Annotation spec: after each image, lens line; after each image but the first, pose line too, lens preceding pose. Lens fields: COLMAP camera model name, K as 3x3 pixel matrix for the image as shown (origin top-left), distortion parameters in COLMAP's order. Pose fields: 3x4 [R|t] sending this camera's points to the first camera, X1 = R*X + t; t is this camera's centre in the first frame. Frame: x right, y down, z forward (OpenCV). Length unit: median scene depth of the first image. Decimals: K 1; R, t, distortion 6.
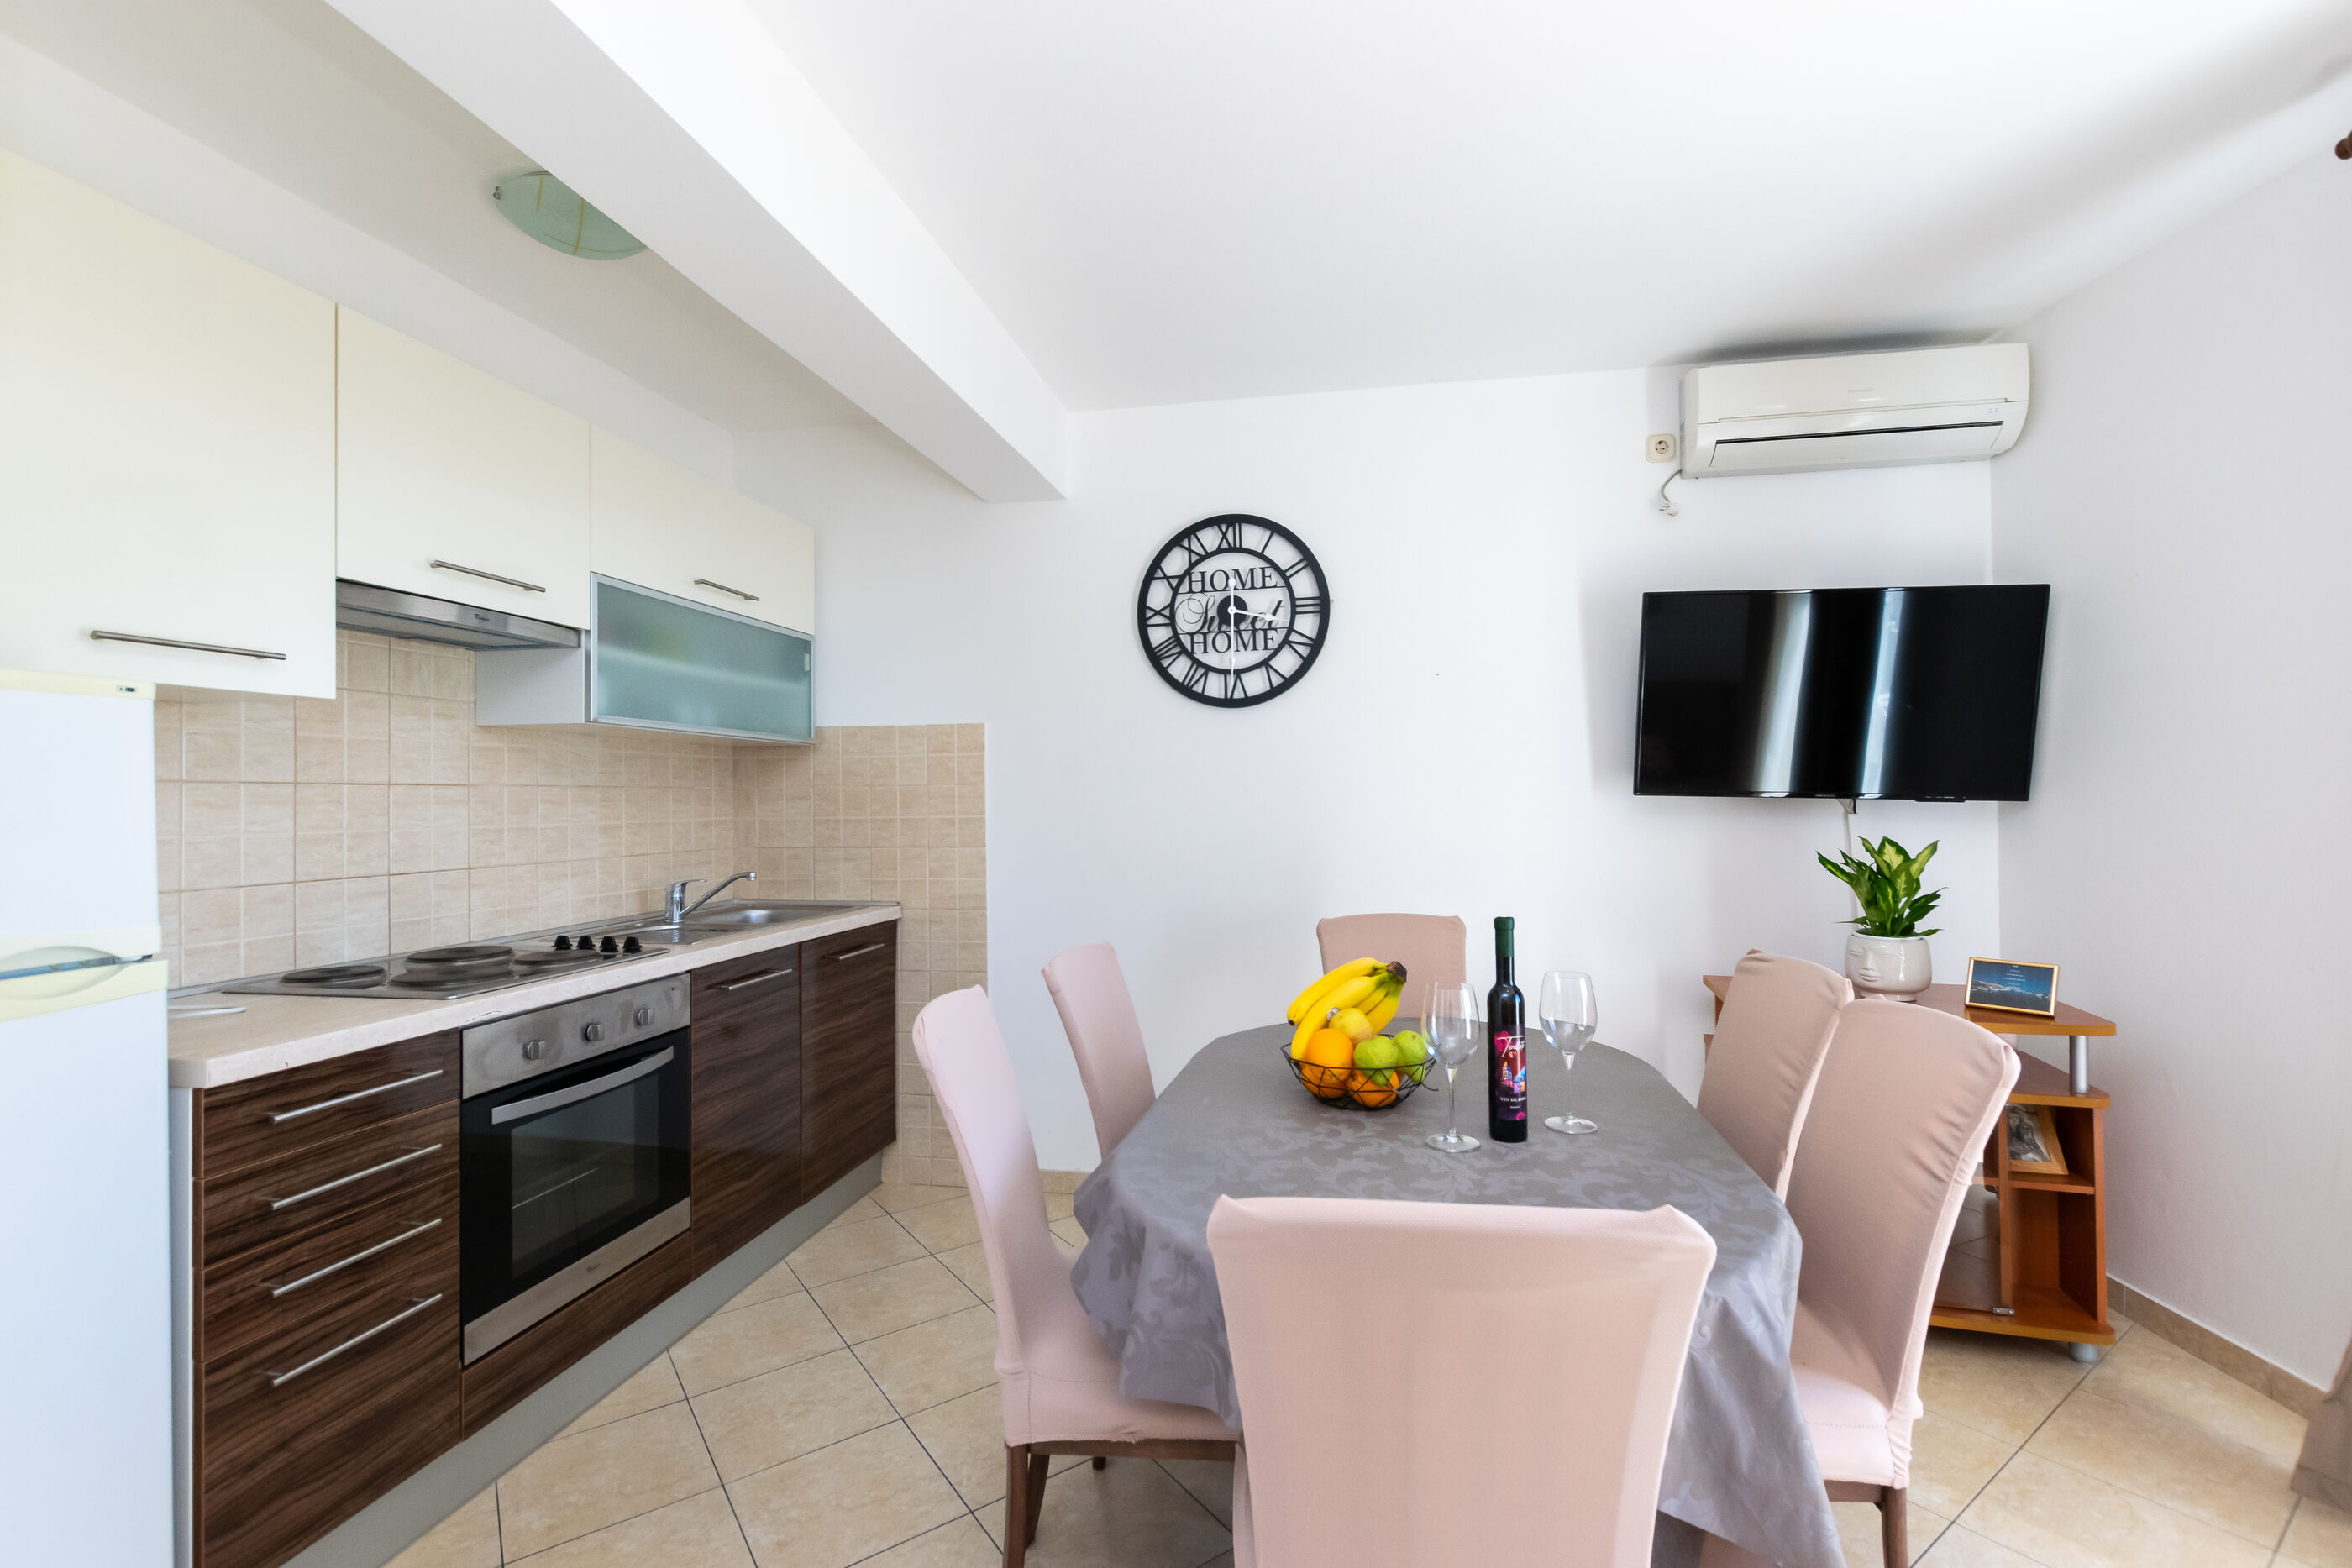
lens RADIAL K [[1079.7, 0, 1135.3], [0, 1079.7, 789.6], [0, 0, 1]] dist [-0.001729, -0.000077]
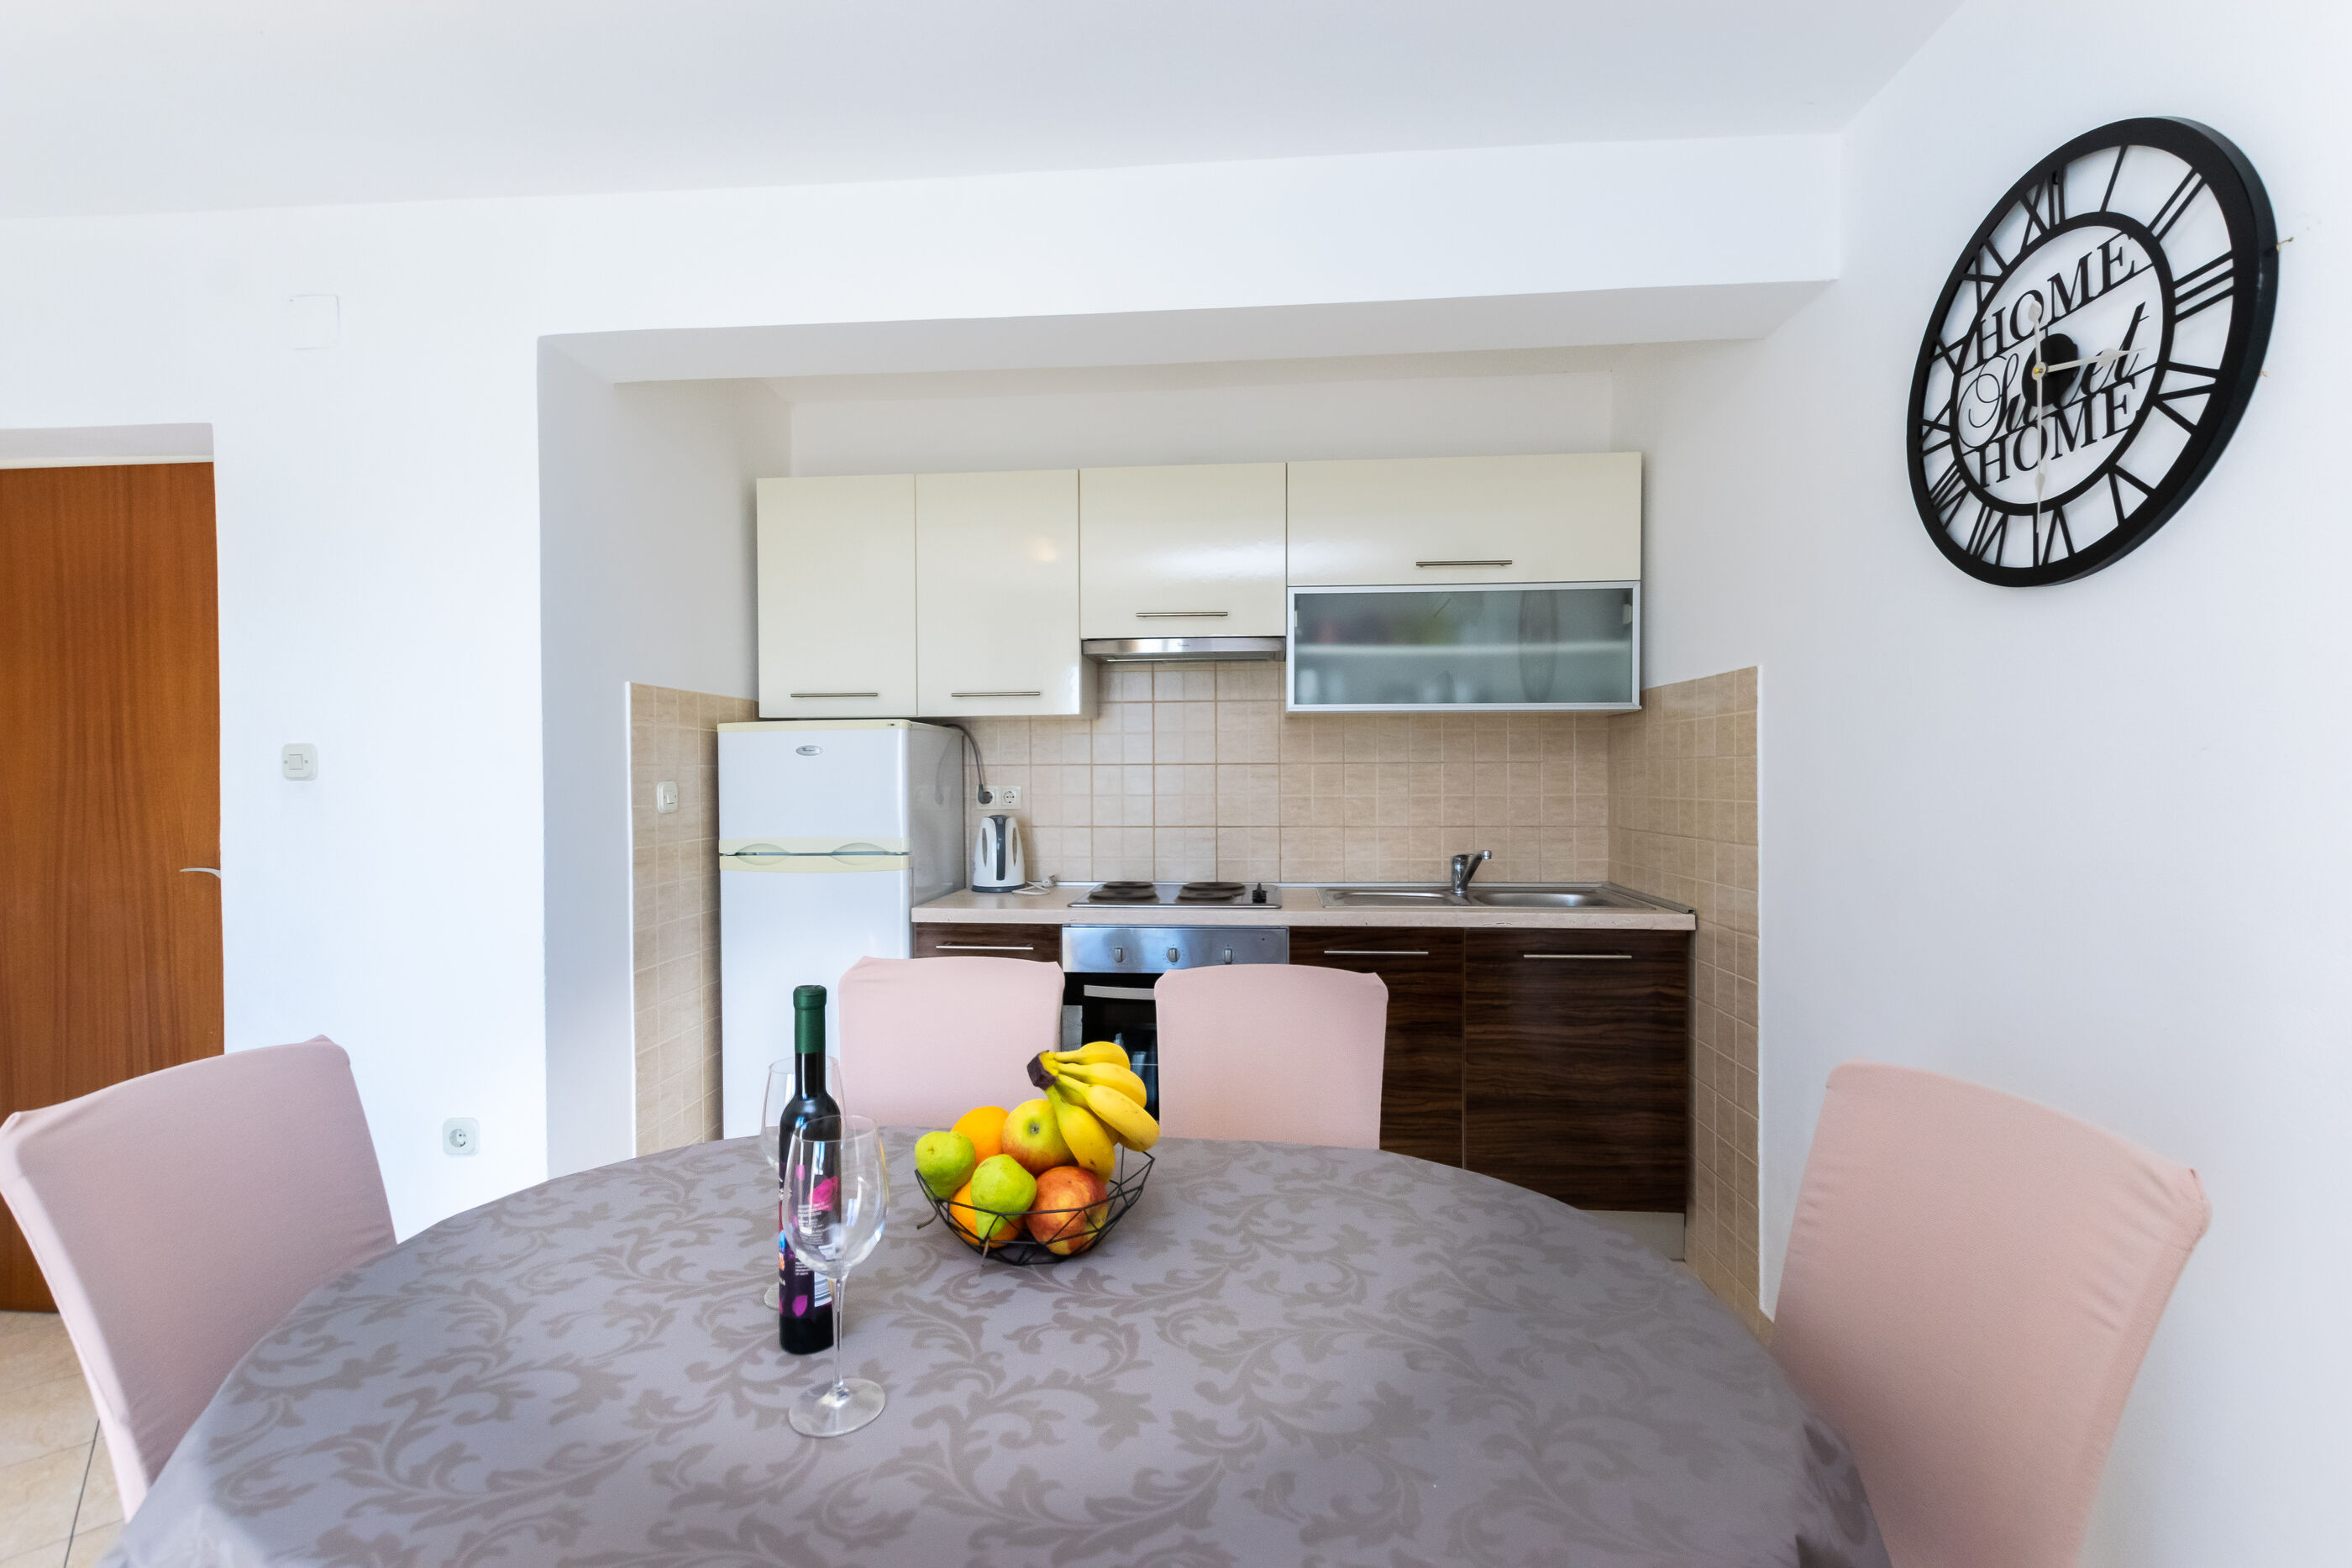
lens RADIAL K [[1014.5, 0, 1166.5], [0, 1014.5, 786.3], [0, 0, 1]] dist [0.001566, -0.000132]
pose [[0.107997, 0.019561, -0.993959, 0.514524], [0.011910, 0.999709, 0.020968, -0.003372], [0.994080, -0.014102, 0.107733, 0.621539]]
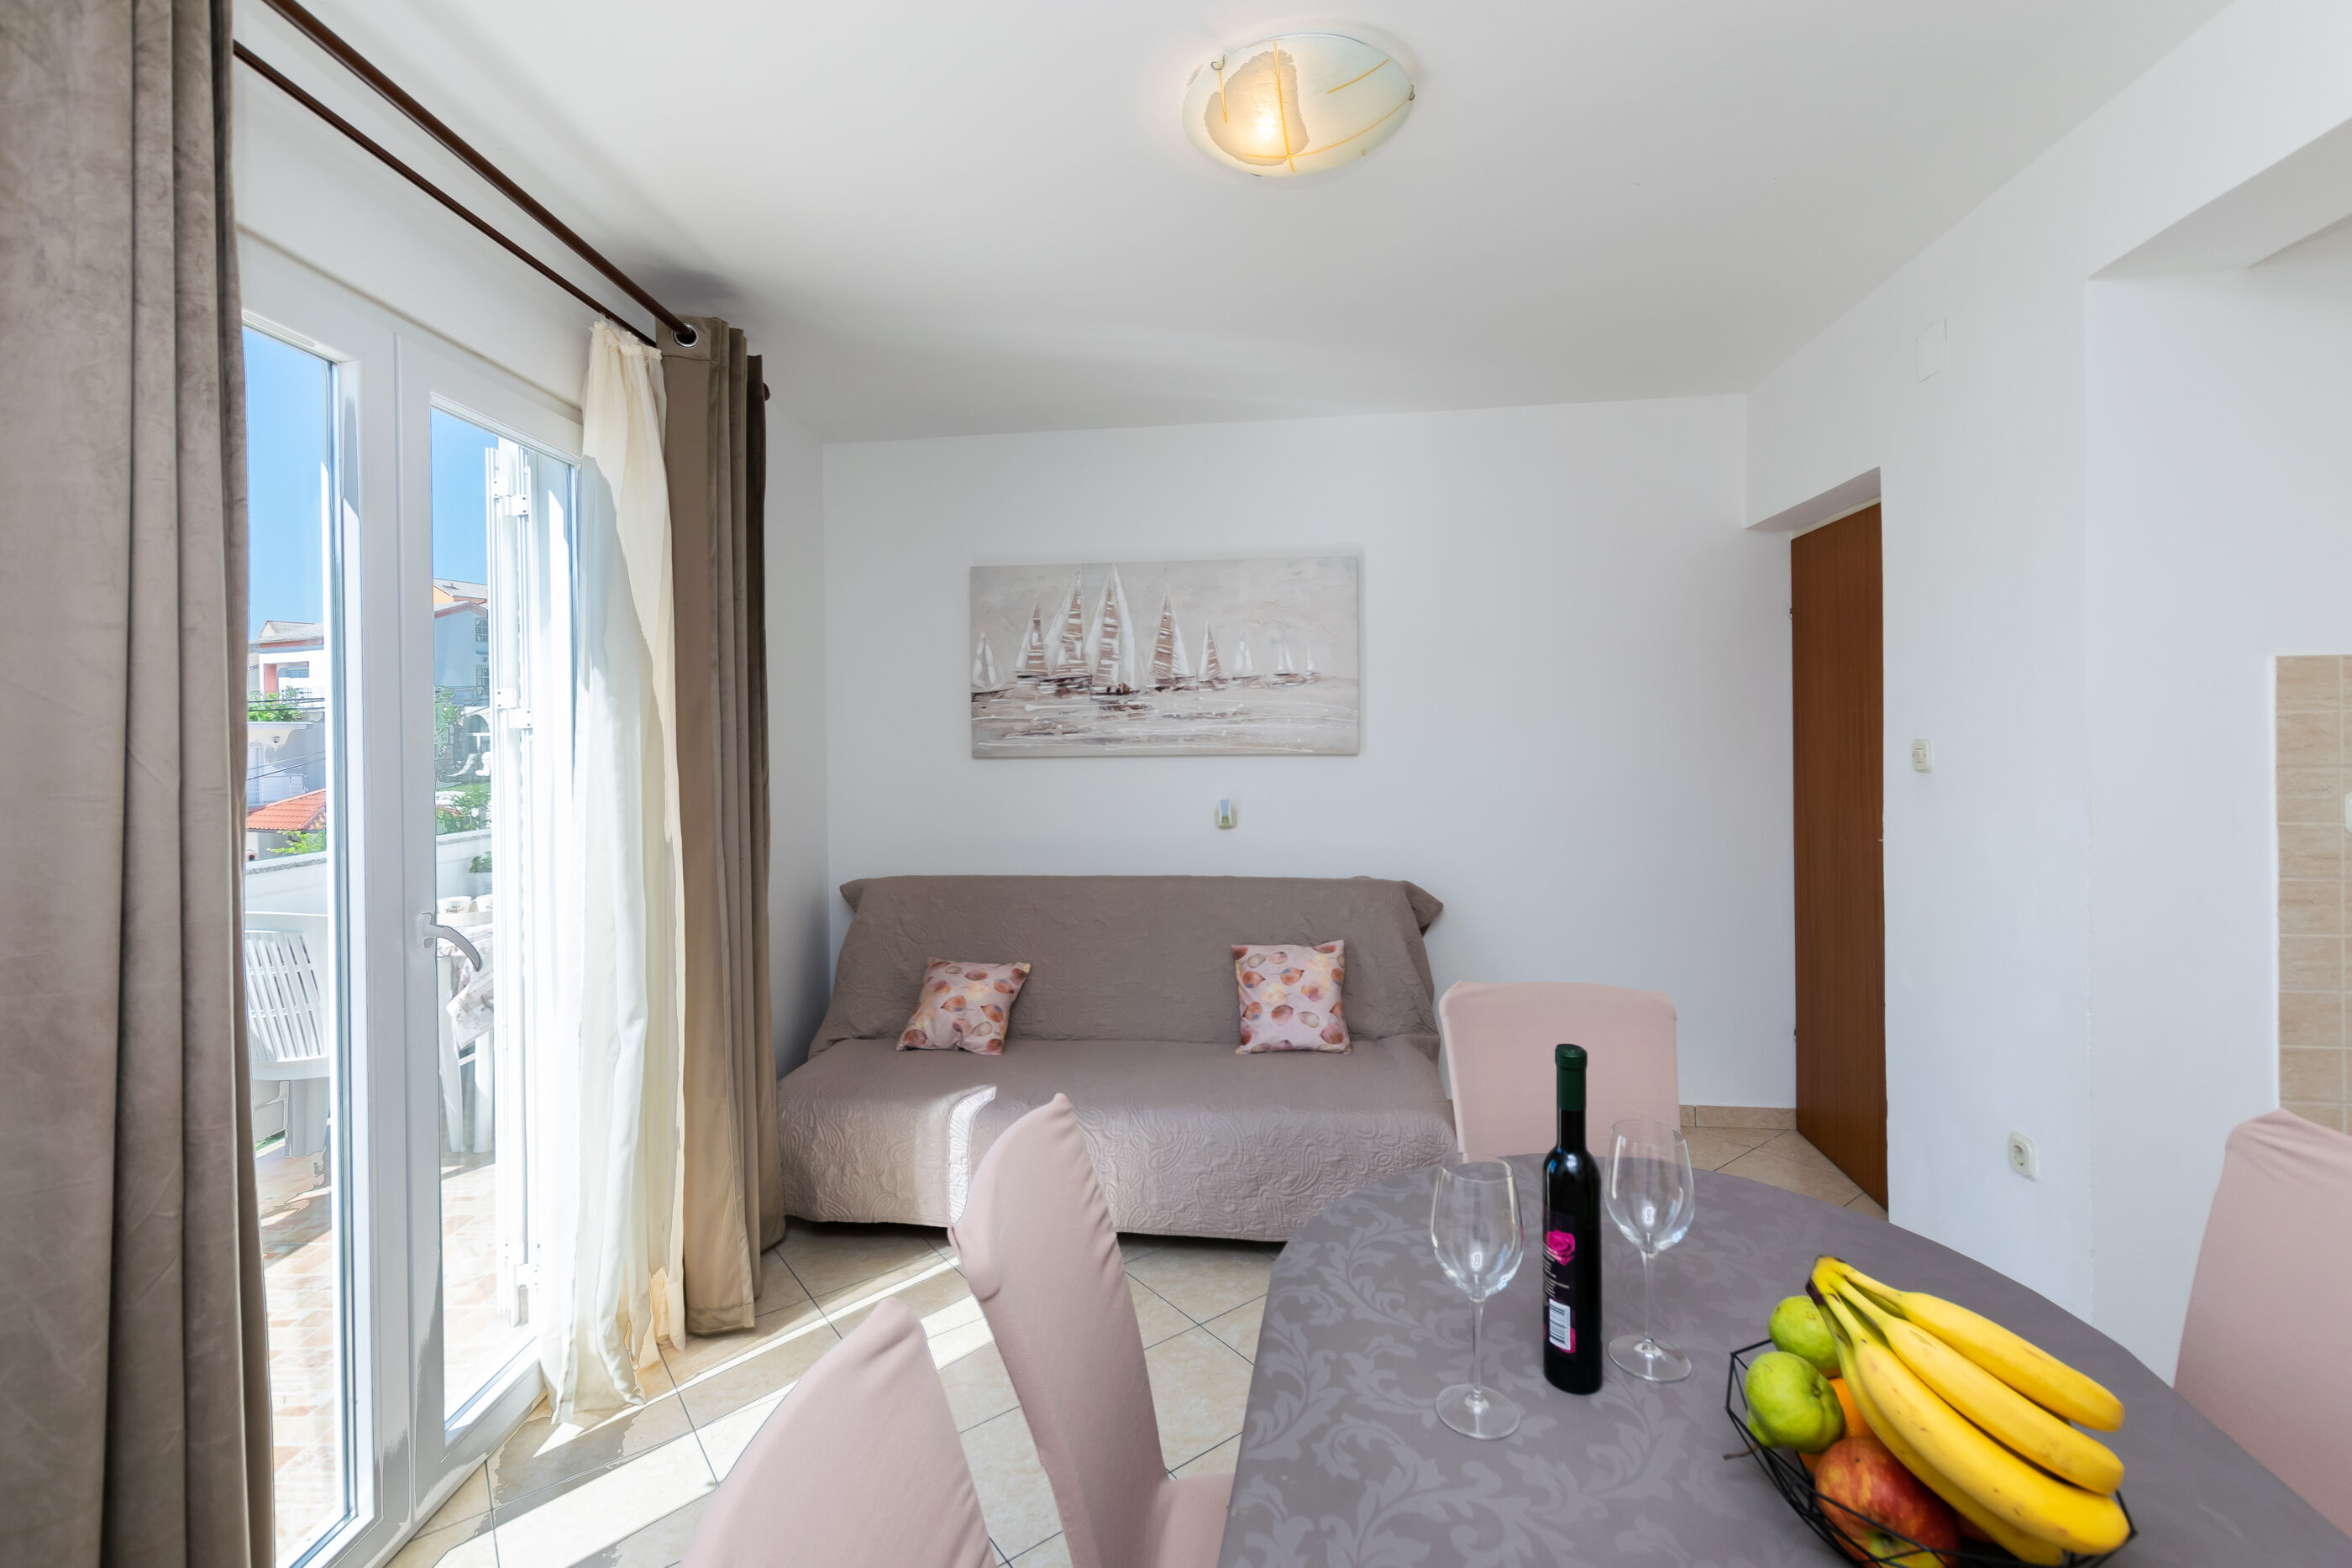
lens RADIAL K [[1003.8, 0, 1171.7], [0, 1003.8, 752.1], [0, 0, 1]] dist [0.008884, -0.000184]
pose [[-0.999275, 0.022505, -0.030699, 0.331836], [0.022076, 0.999655, 0.014247, -0.042253], [0.031009, 0.013559, -0.999427, 0.875674]]
